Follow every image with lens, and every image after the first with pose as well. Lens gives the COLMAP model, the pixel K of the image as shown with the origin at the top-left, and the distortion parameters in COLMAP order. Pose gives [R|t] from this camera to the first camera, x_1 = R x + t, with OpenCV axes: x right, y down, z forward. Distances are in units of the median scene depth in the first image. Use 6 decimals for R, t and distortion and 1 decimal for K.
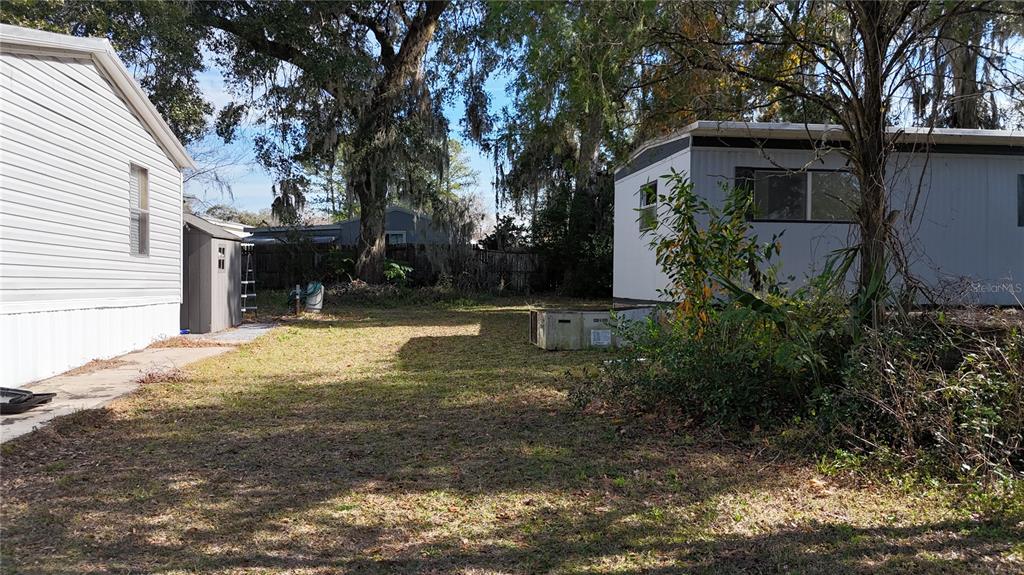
lens RADIAL K [[760.3, 0, 513.4], [0, 760.3, 285.4], [0, 0, 1]] dist [0.070655, -0.071705]
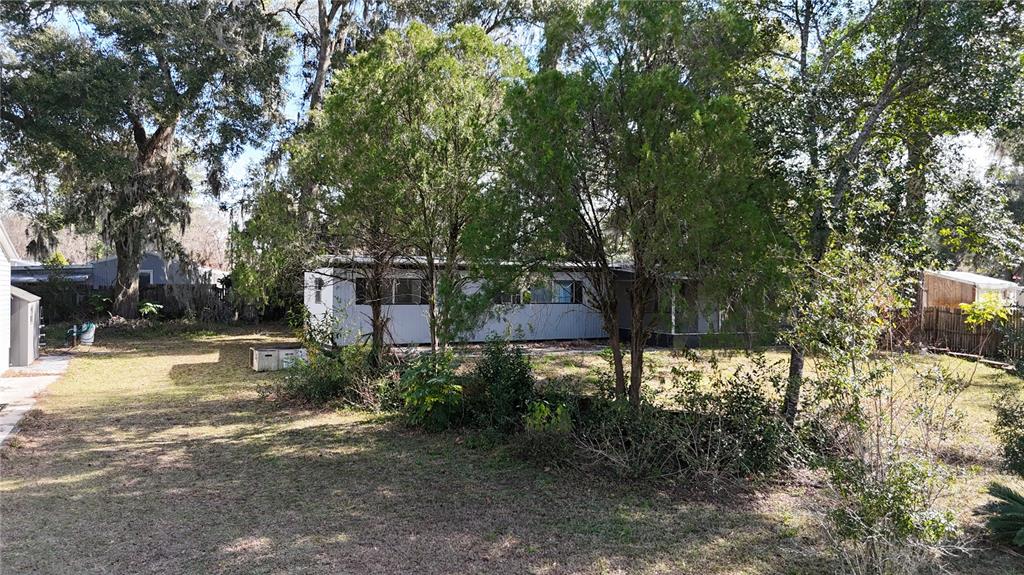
lens RADIAL K [[760.3, 0, 513.4], [0, 760.3, 285.4], [0, 0, 1]] dist [0.070655, -0.071705]
pose [[0.947597, 0.003291, 0.319452, 0.046277], [-0.002811, 0.999994, -0.001964, -0.156673], [-0.319456, 0.000963, 0.947601, -1.239111]]
